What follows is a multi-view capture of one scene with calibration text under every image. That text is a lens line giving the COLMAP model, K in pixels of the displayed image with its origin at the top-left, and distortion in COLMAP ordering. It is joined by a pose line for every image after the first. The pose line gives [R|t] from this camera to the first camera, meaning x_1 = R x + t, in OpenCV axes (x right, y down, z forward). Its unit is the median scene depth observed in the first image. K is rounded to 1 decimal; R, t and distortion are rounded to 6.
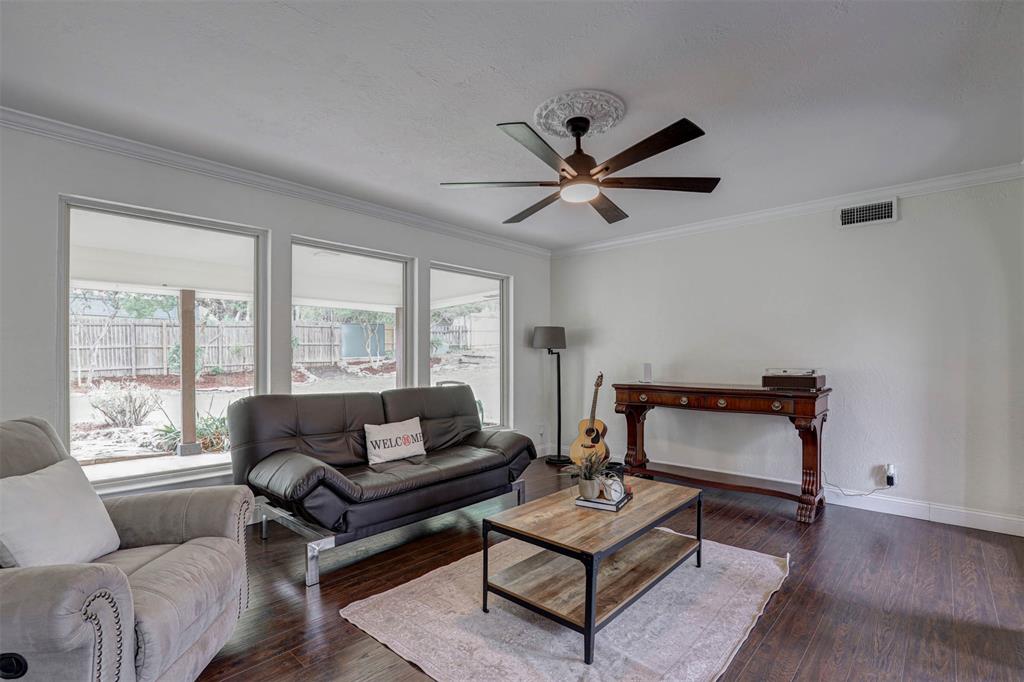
lens RADIAL K [[472.0, 0, 513.2], [0, 472.0, 357.7], [0, 0, 1]] dist [-0.024293, 0.000237]
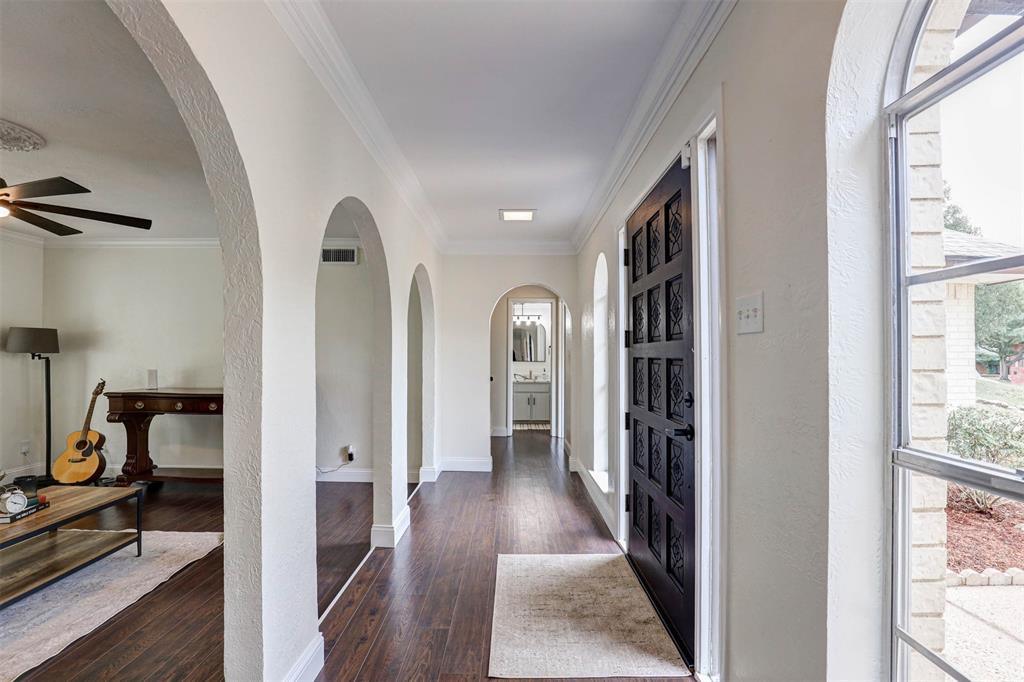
lens RADIAL K [[489.2, 0, 509.8], [0, 489.2, 349.2], [0, 0, 1]] dist [-0.027192, 0.012506]
pose [[0.749621, 0.009240, 0.661802, 0.172707], [-0.007684, 0.999957, -0.005257, -0.032880], [-0.661822, -0.001145, 0.749660, -0.277861]]
